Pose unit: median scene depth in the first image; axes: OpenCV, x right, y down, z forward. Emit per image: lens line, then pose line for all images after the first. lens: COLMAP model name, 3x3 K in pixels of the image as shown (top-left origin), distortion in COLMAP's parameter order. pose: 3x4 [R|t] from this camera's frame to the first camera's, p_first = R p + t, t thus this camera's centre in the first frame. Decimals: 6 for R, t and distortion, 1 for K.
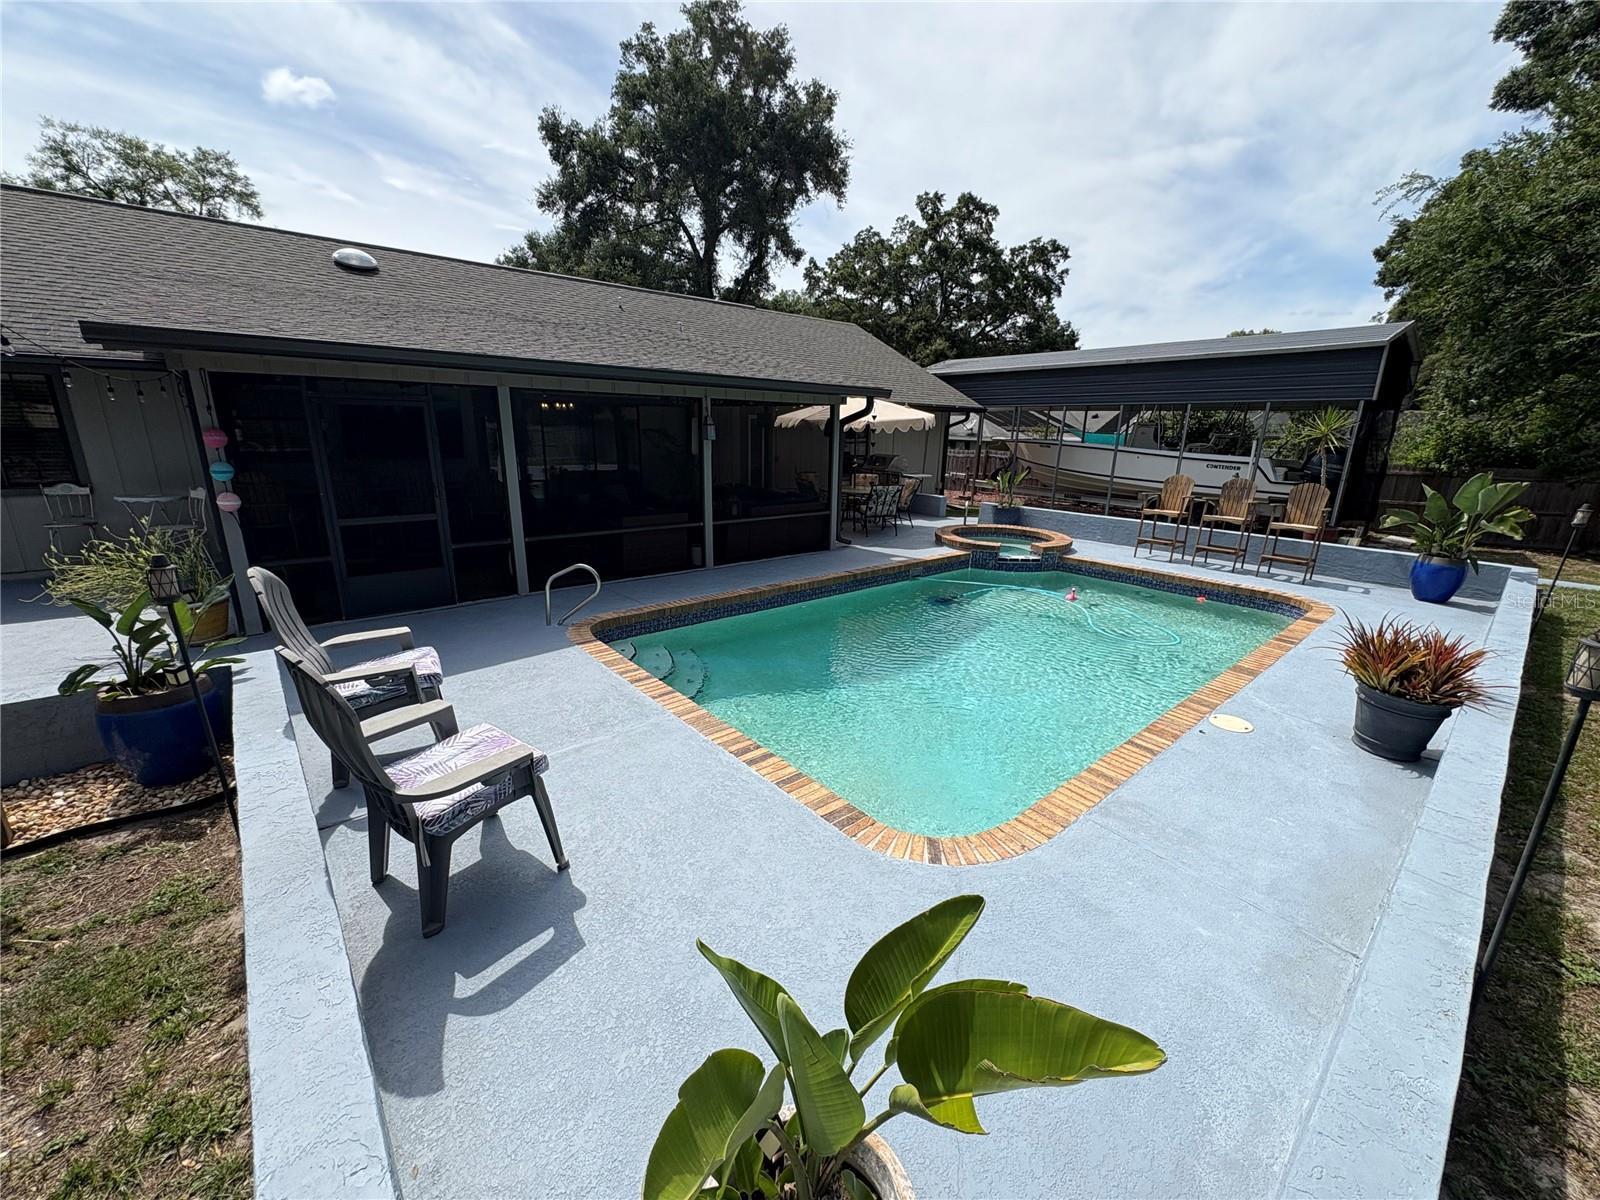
lens RADIAL K [[639.1, 0, 799.9], [0, 639.1, 602.0], [0, 0, 1]] dist [0.000814, -0.000100]
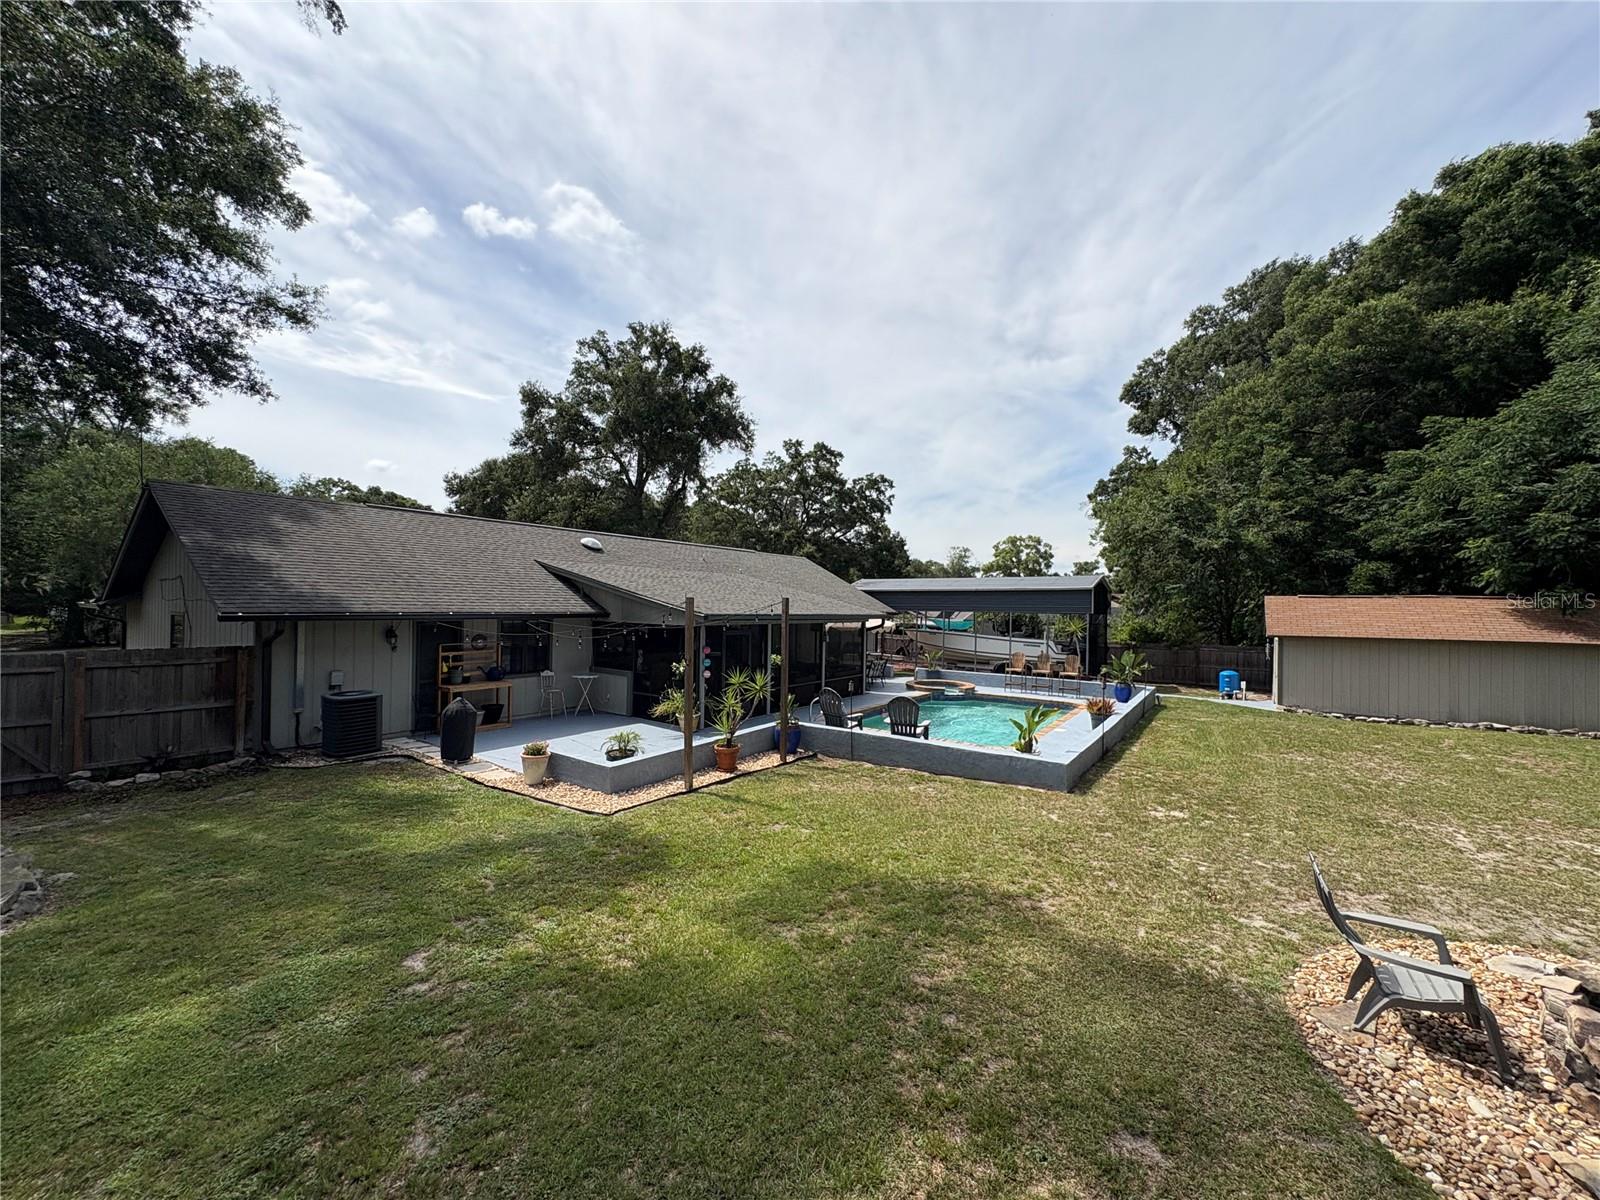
lens RADIAL K [[639.1, 0, 799.9], [0, 639.1, 602.0], [0, 0, 1]] dist [0.000814, -0.000100]
pose [[0.968413, -0.002947, 0.249335, -0.178843], [0.068919, 0.964141, -0.256285, 0.037752], [-0.239639, 0.265373, 0.933890, -0.238851]]
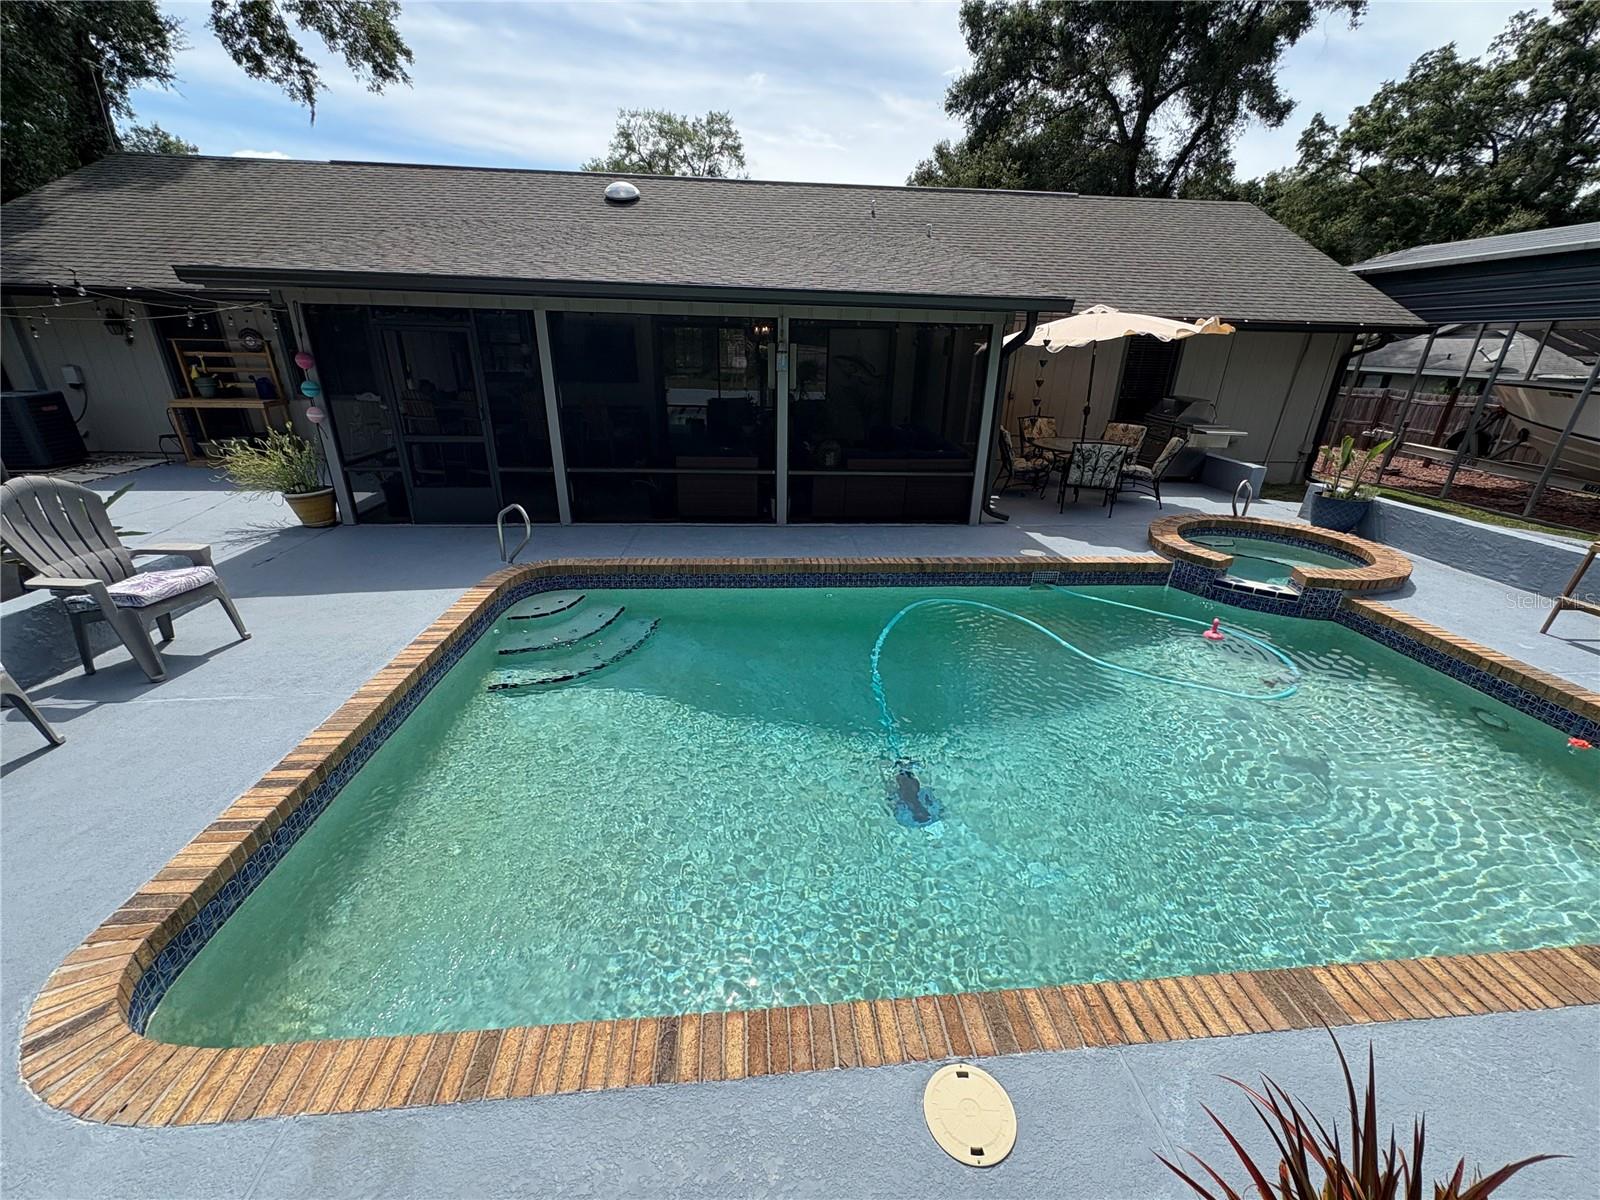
lens RADIAL K [[639.1, 0, 799.9], [0, 639.1, 602.0], [0, 0, 1]] dist [0.000814, -0.000100]
pose [[0.811645, 0.220448, -0.540958, 0.091355], [-0.161967, 0.974677, 0.154182, -0.022211], [0.561248, -0.037524, 0.826797, 0.075558]]
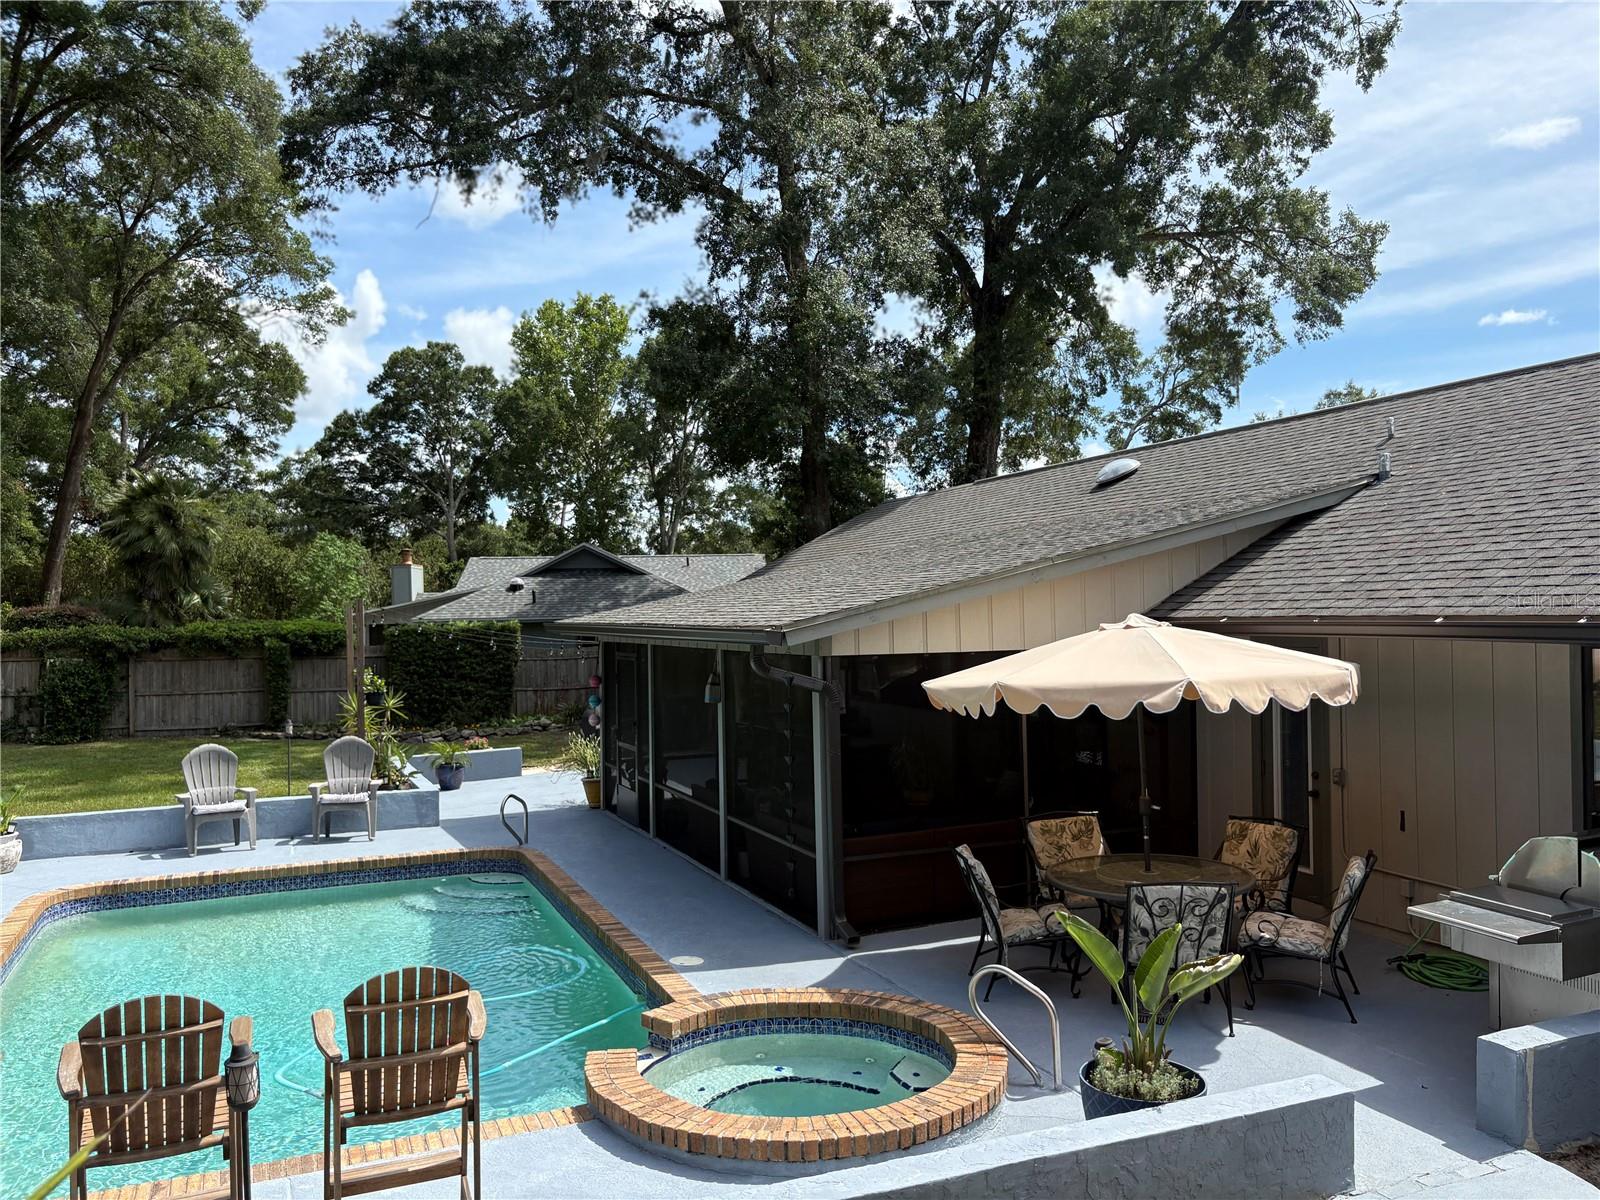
lens RADIAL K [[1209.4, 0, 805.3], [0, 1209.4, 616.4], [0, 0, 1]] dist [0.008531, -0.001720]
pose [[-0.293734, -0.015997, -0.955753, 0.276139], [-0.247193, 0.967120, 0.059783, -0.108733], [0.923372, 0.253815, -0.288030, 0.348057]]
